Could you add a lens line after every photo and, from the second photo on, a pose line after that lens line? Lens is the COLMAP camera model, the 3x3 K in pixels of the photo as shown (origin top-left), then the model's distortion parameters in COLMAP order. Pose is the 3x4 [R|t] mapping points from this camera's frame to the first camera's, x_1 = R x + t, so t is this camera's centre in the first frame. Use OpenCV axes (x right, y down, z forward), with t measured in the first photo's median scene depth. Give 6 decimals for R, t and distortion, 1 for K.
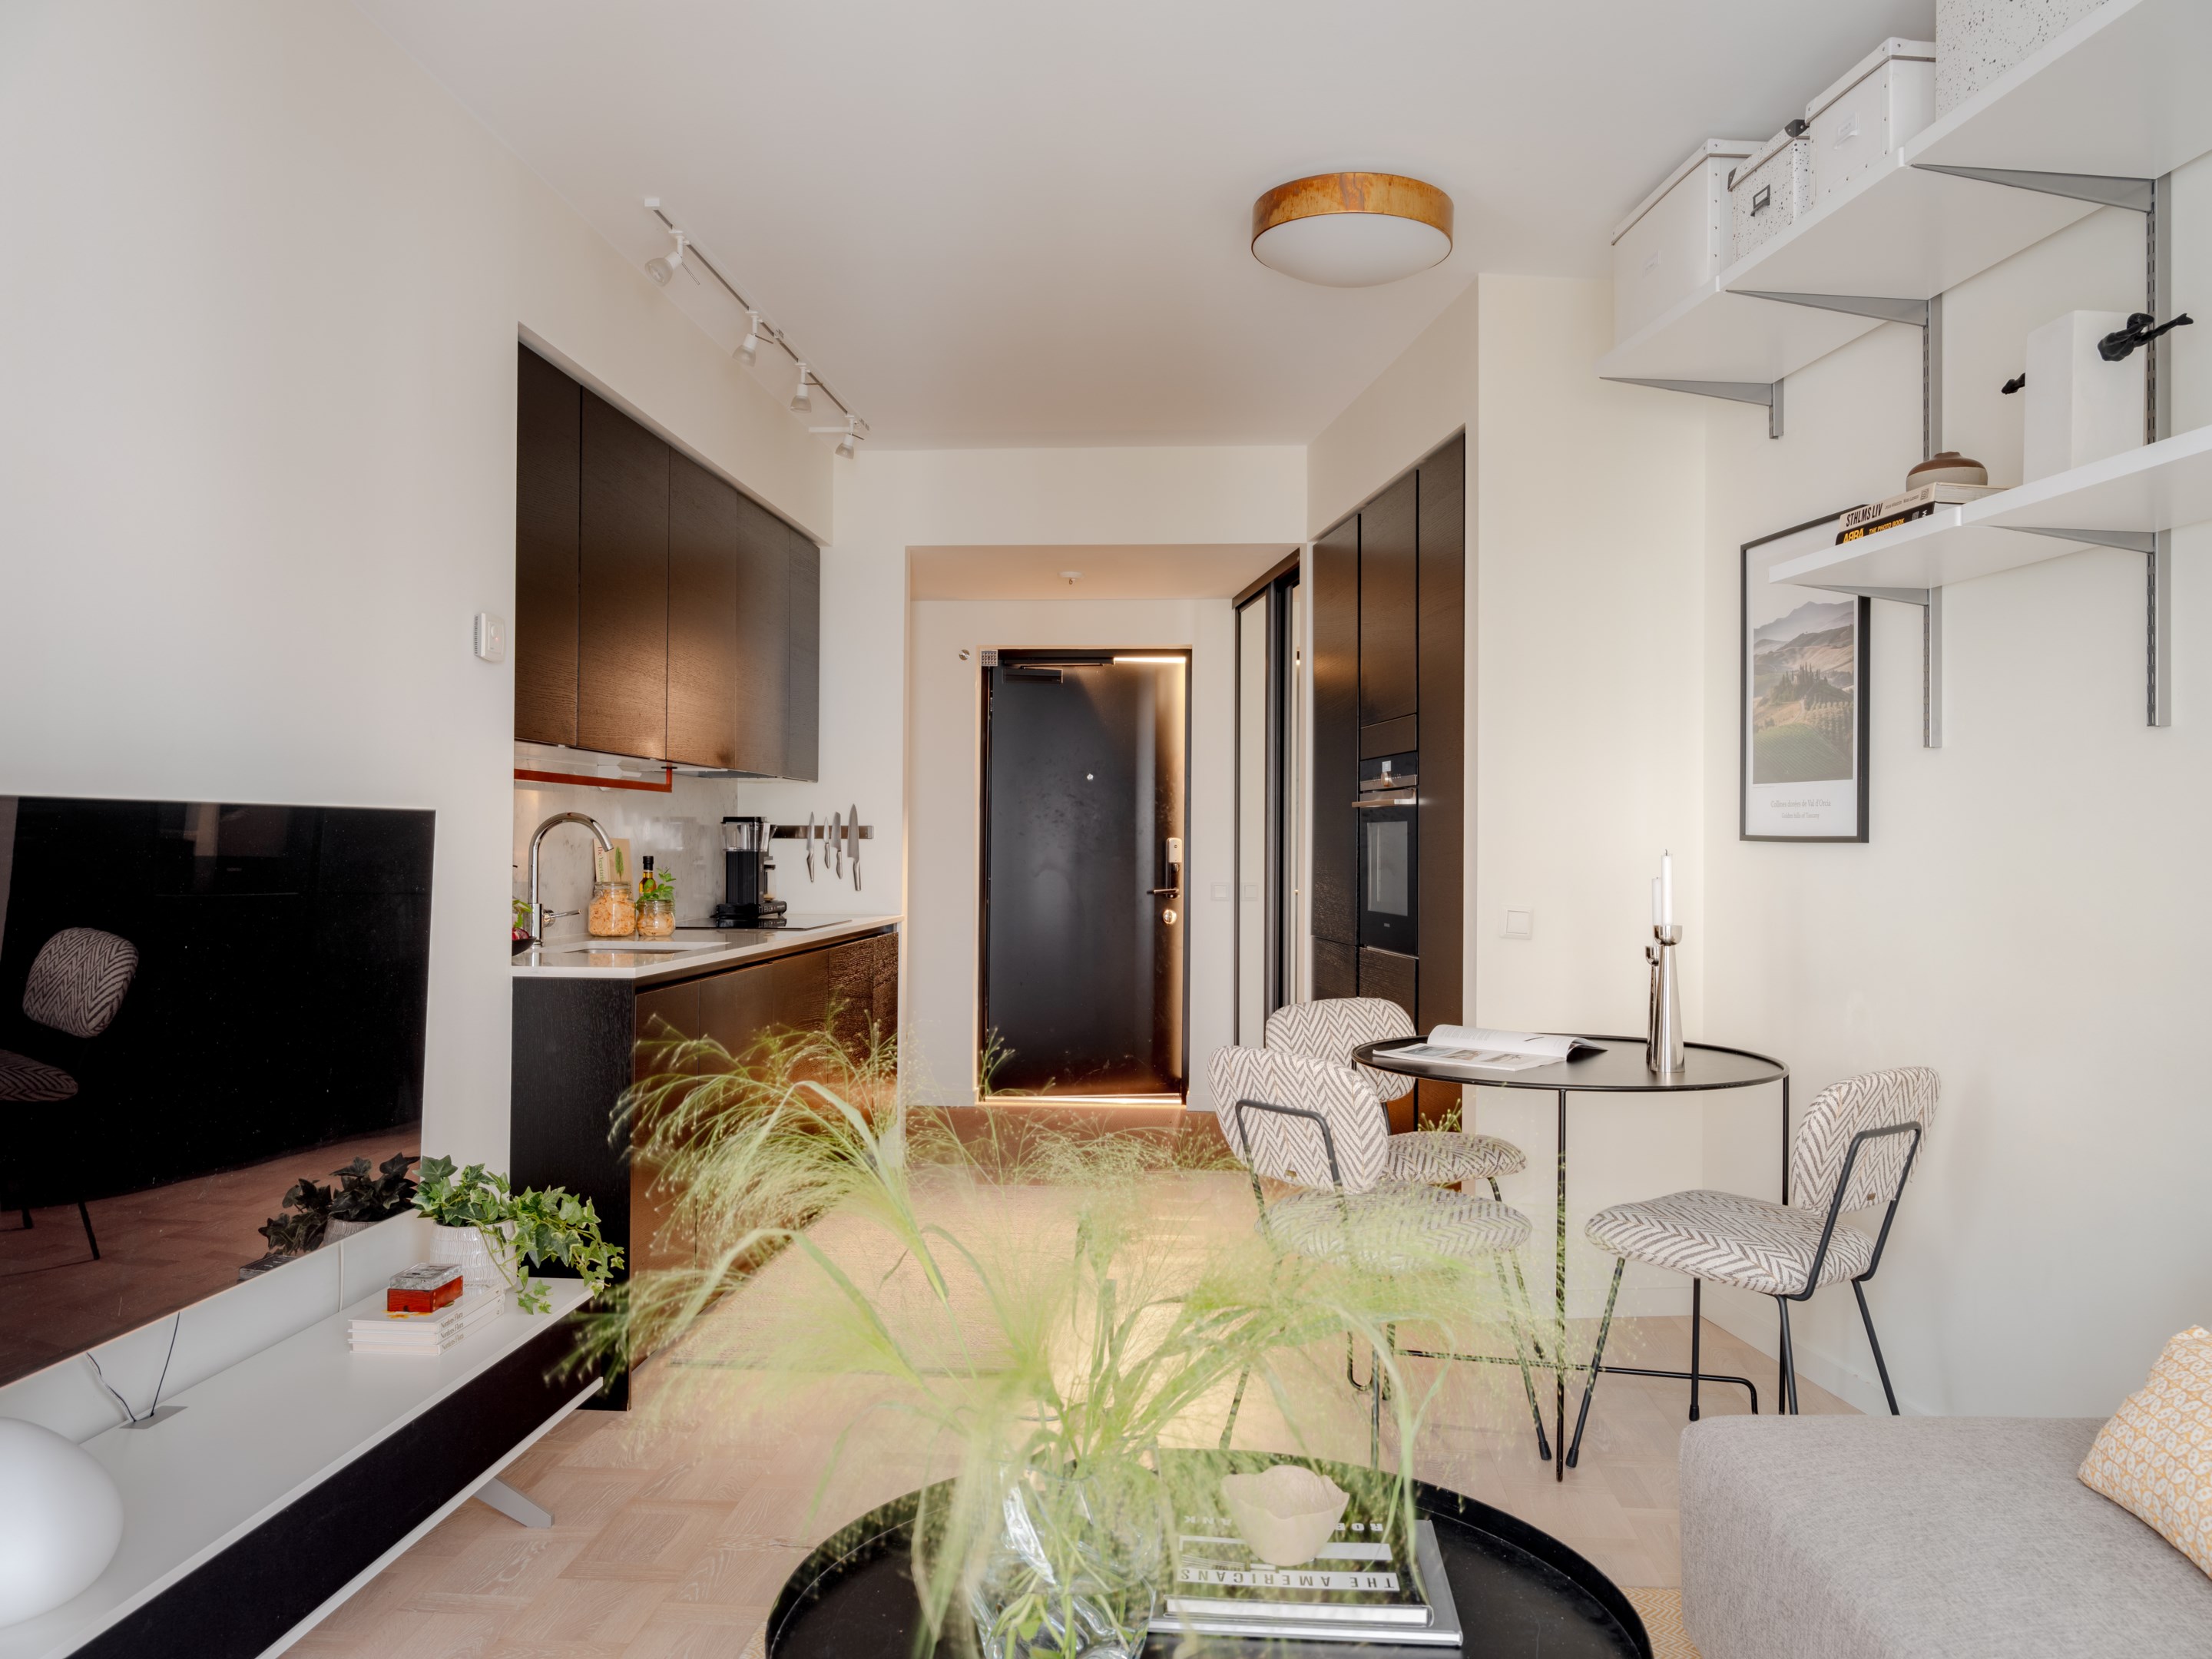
lens RADIAL K [[1672.6, 0, 1106.0], [0, 1672.6, 829.5], [0, 0, 1]] dist [-0.000739, 0.000180]
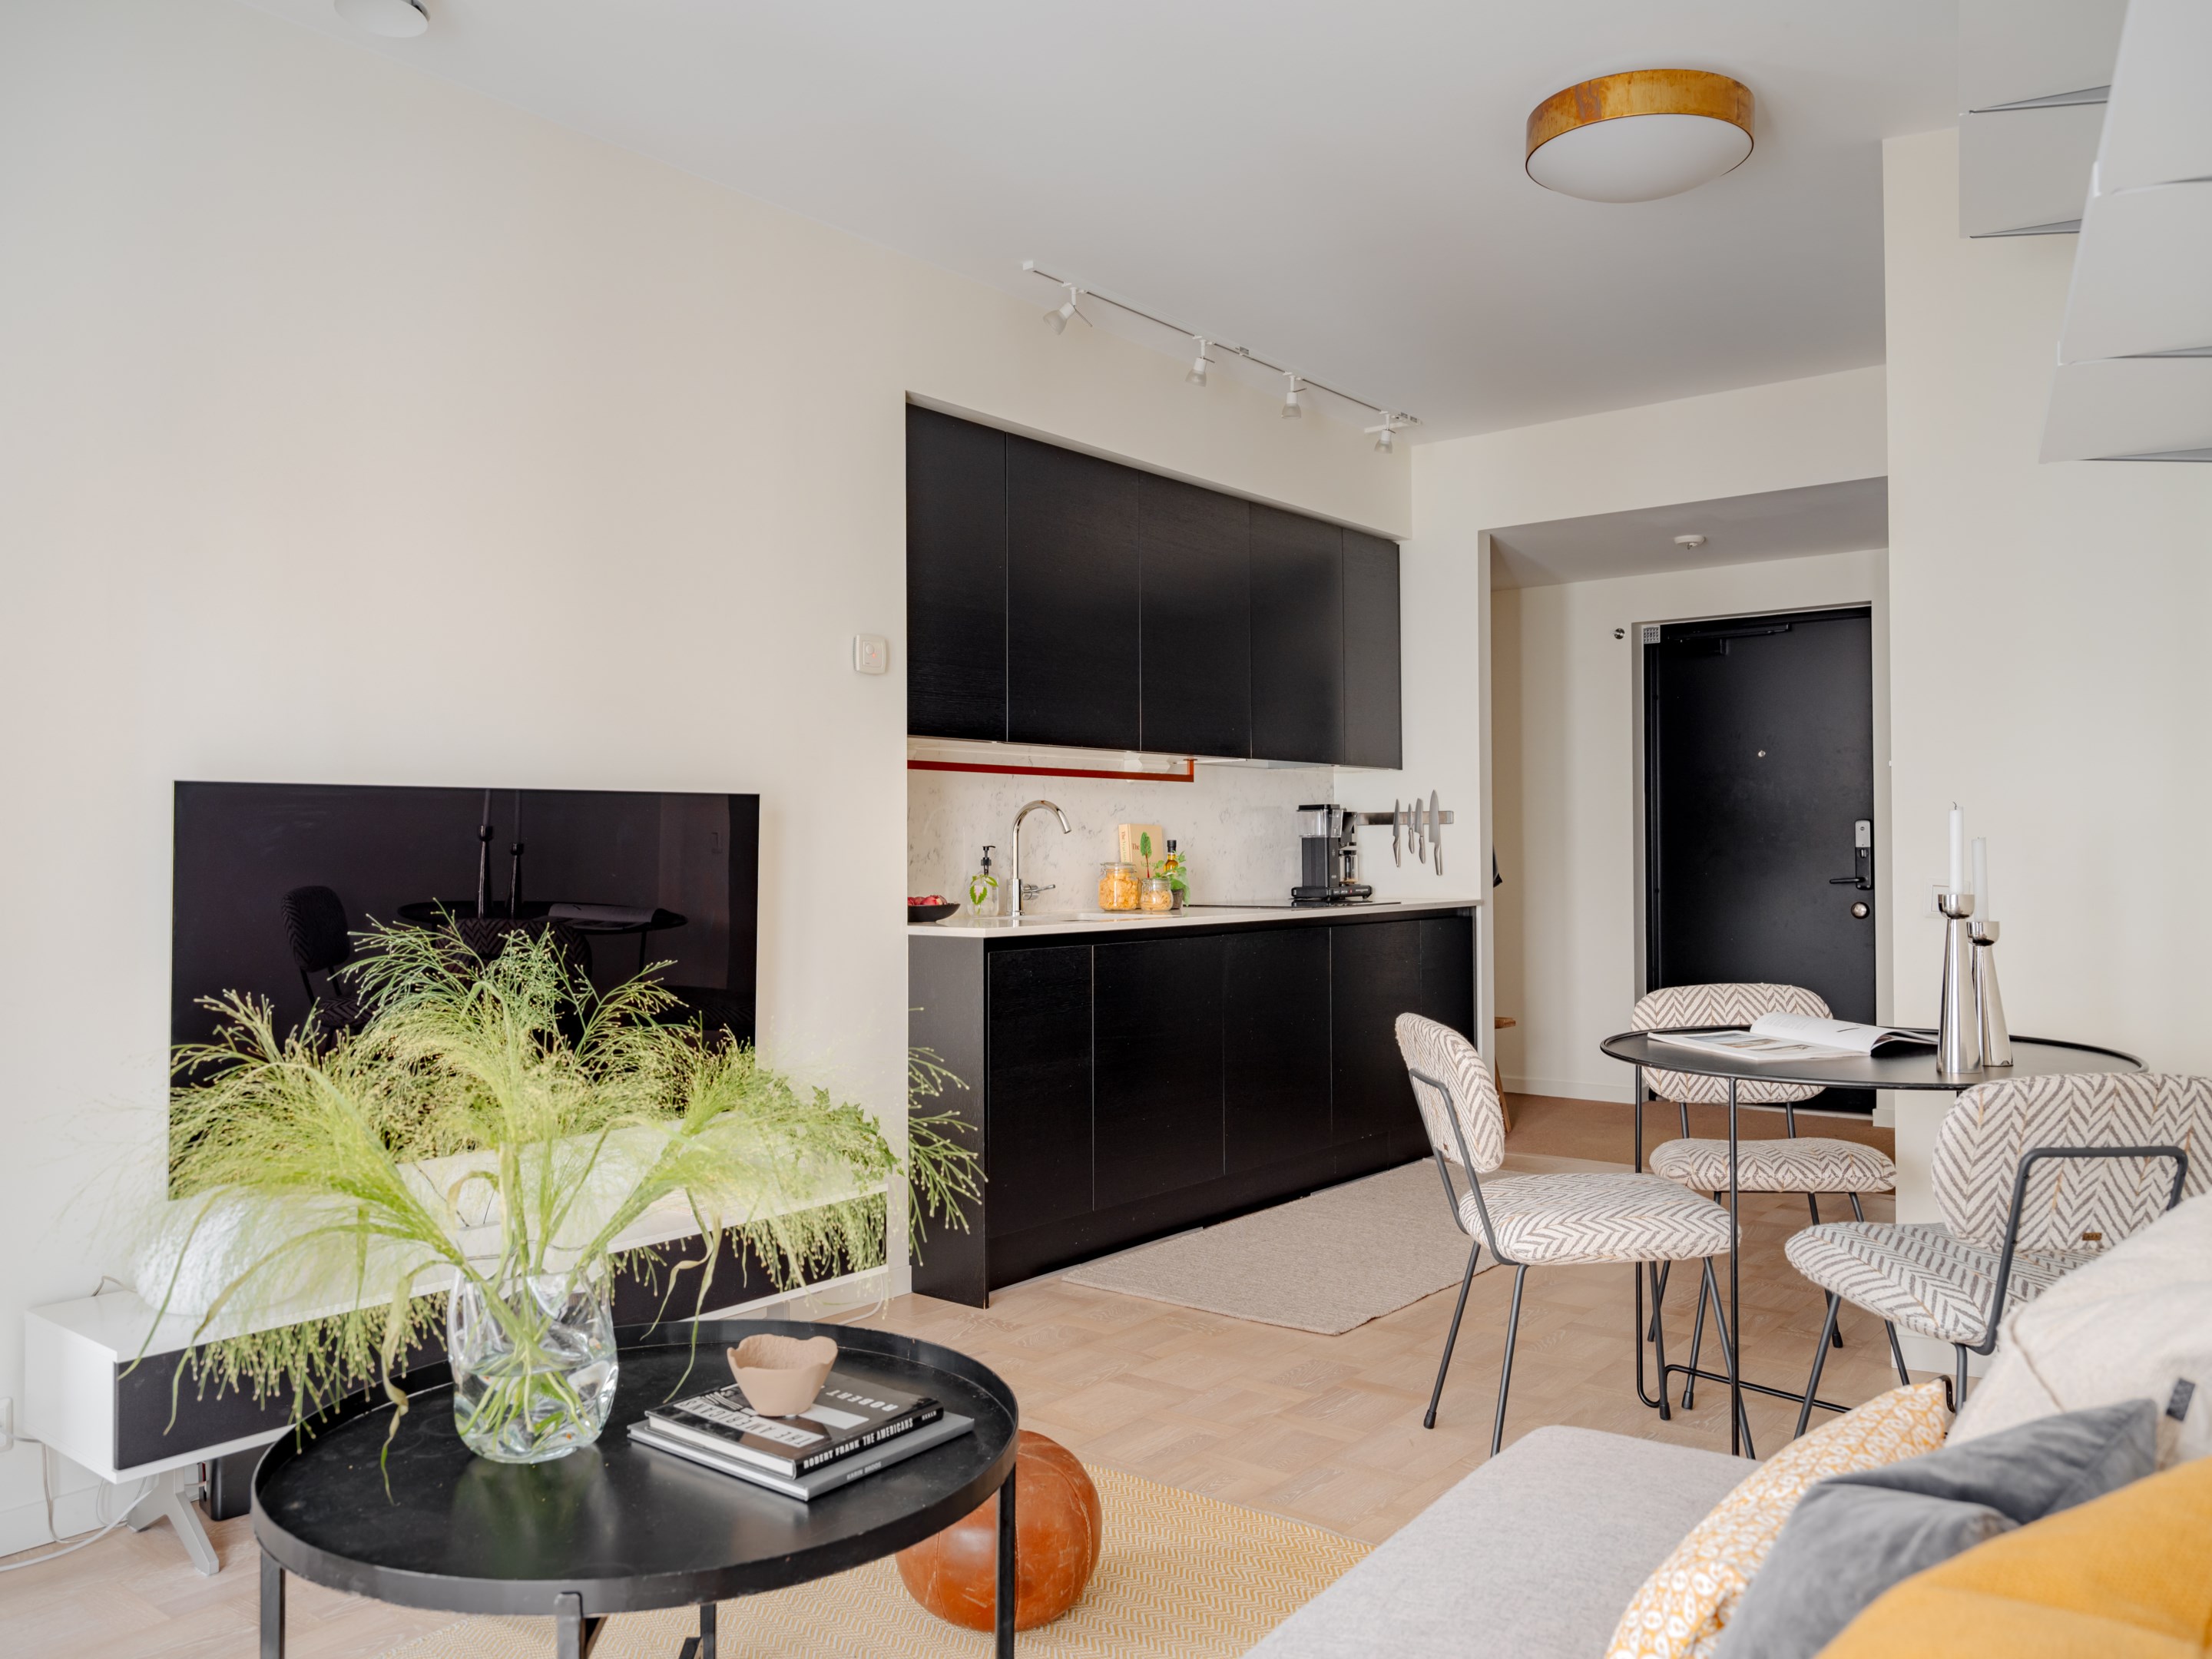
lens RADIAL K [[1658.3, 0, 1106.0], [0, 1658.3, 829.5], [0, 0, 1]] dist [0.002733, 0.002216]
pose [[0.829556, -0.018206, -0.558127, 0.322114], [0.016166, 0.999832, -0.008586, 0.018807], [0.558189, -0.001900, 0.829711, 0.066107]]
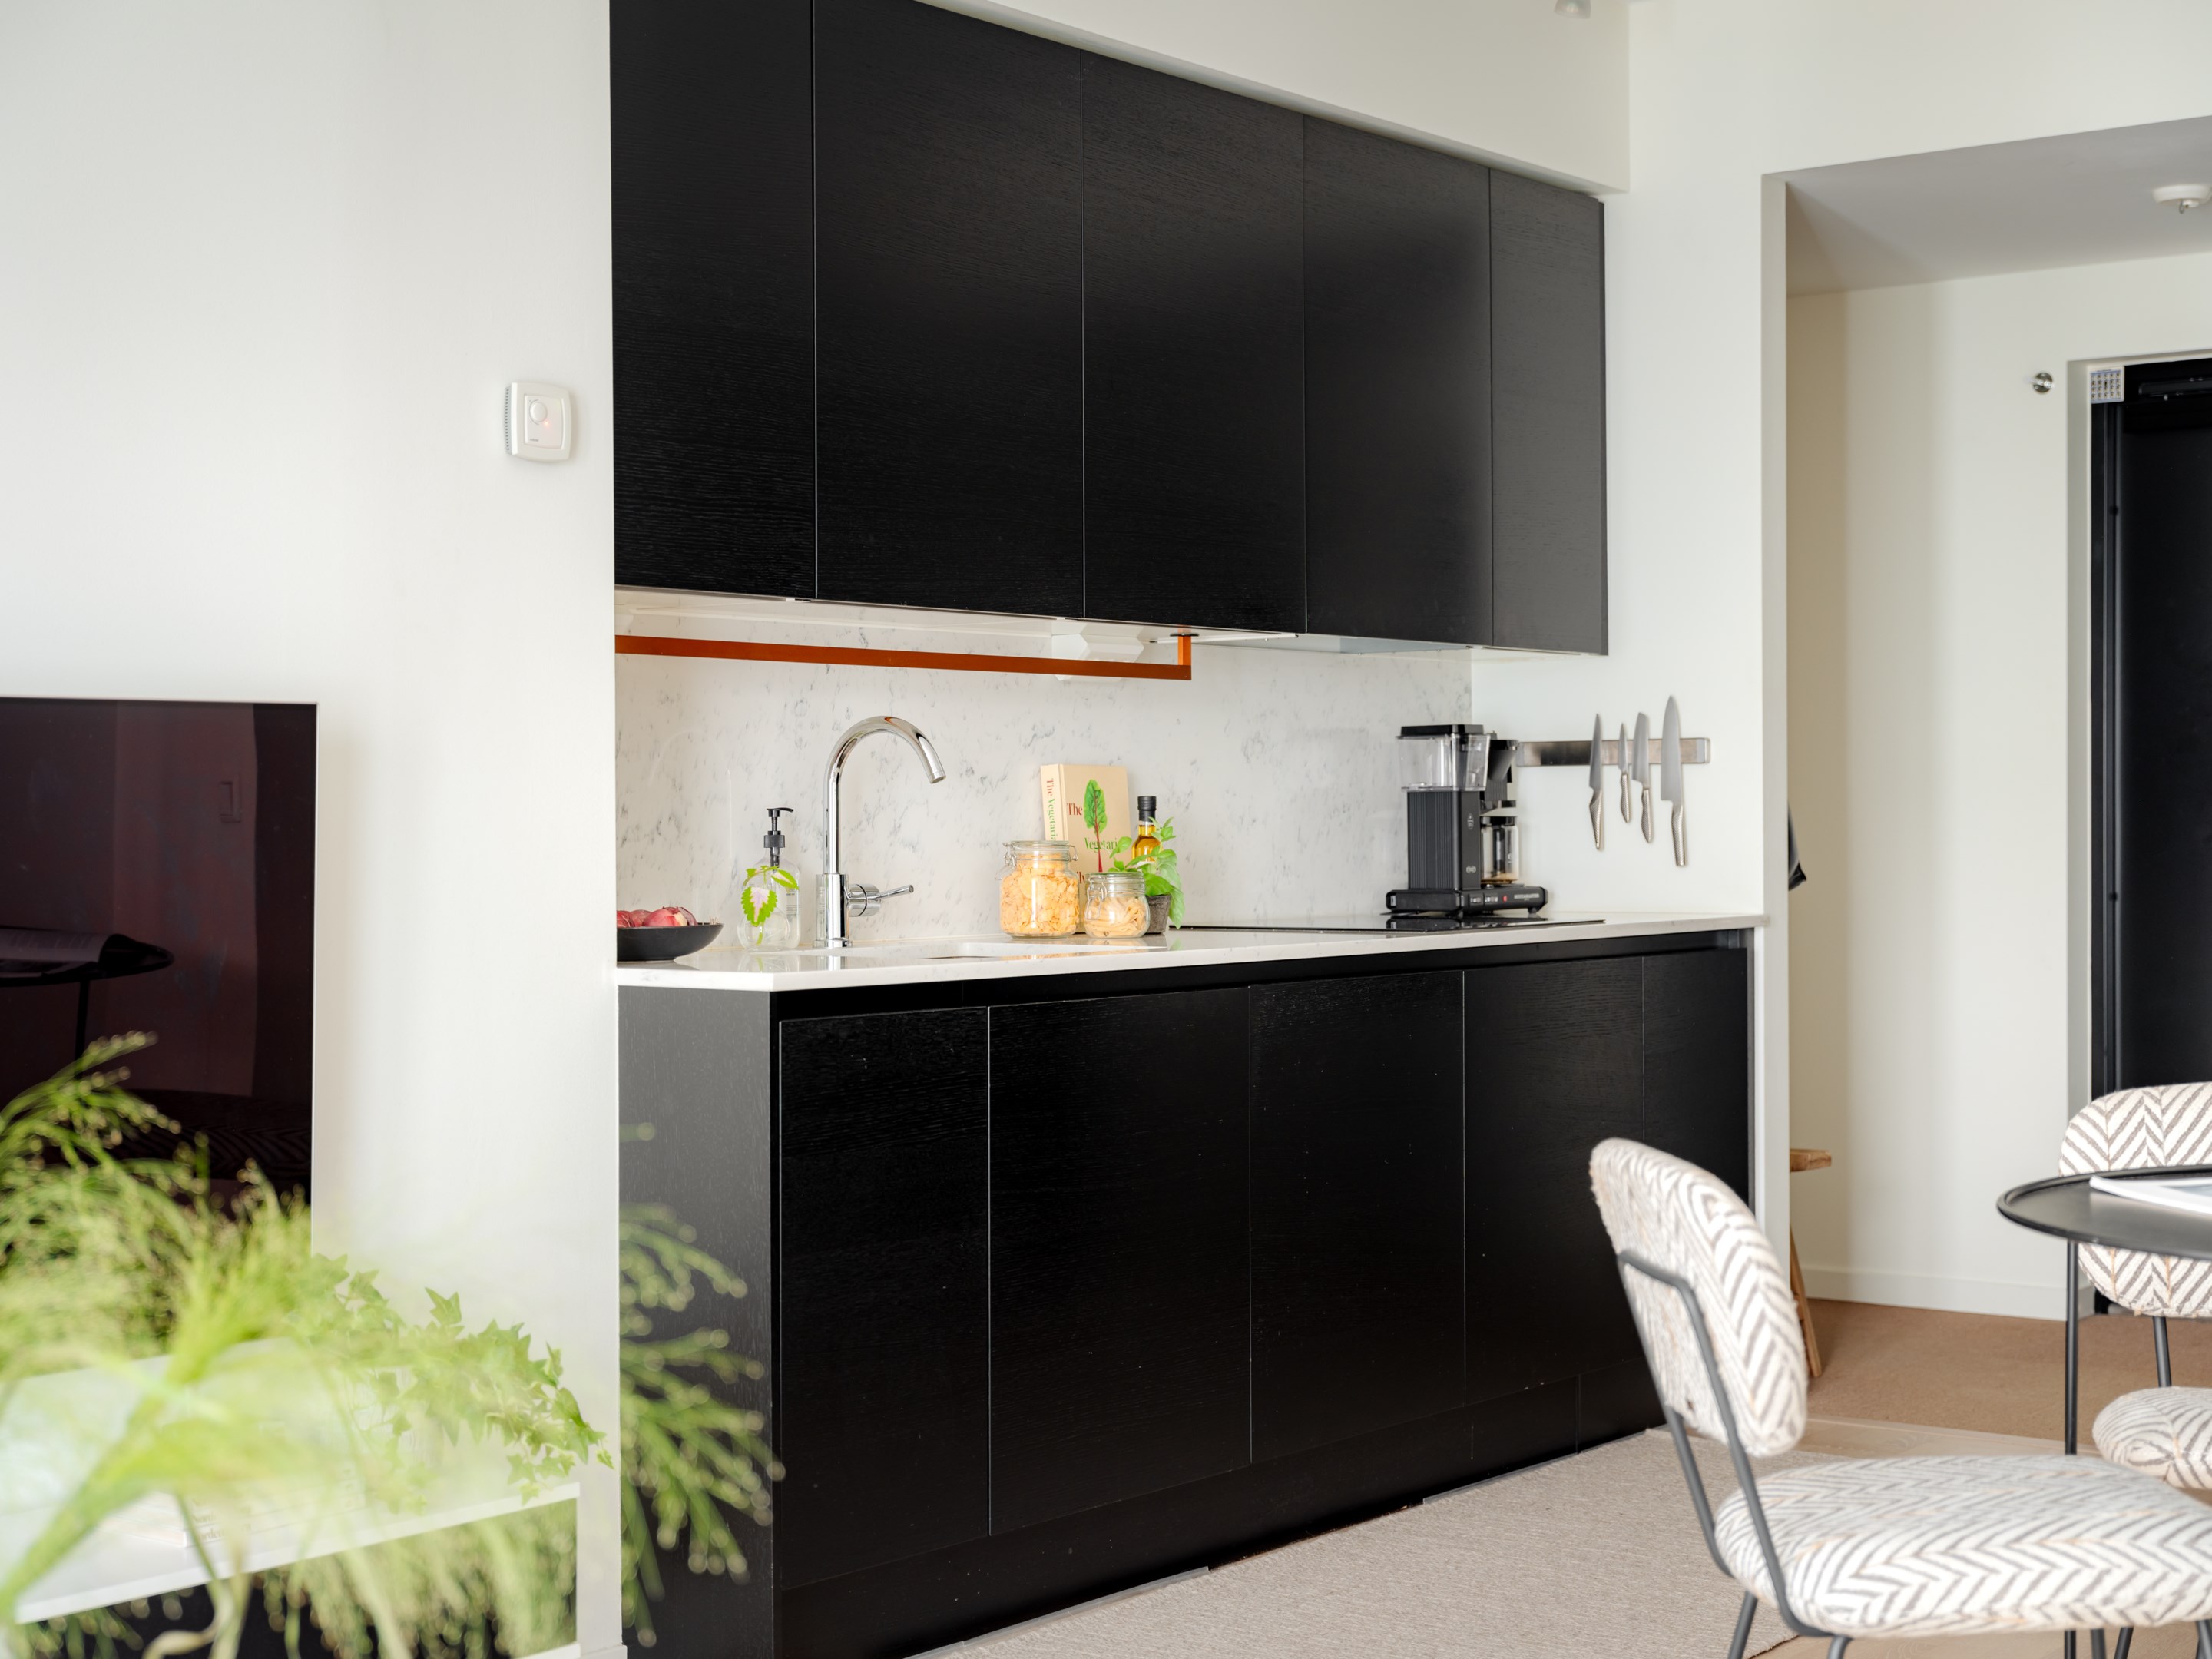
lens RADIAL K [[3355.4, 0, 1106.0], [0, 3355.4, 829.5], [0, 0, 1]] dist [0.025077, 0.005582]
pose [[0.844253, -0.009821, -0.535855, 0.328365], [0.016663, 0.999830, 0.007929, 0.019111], [0.535686, -0.015623, 0.844273, 0.057250]]
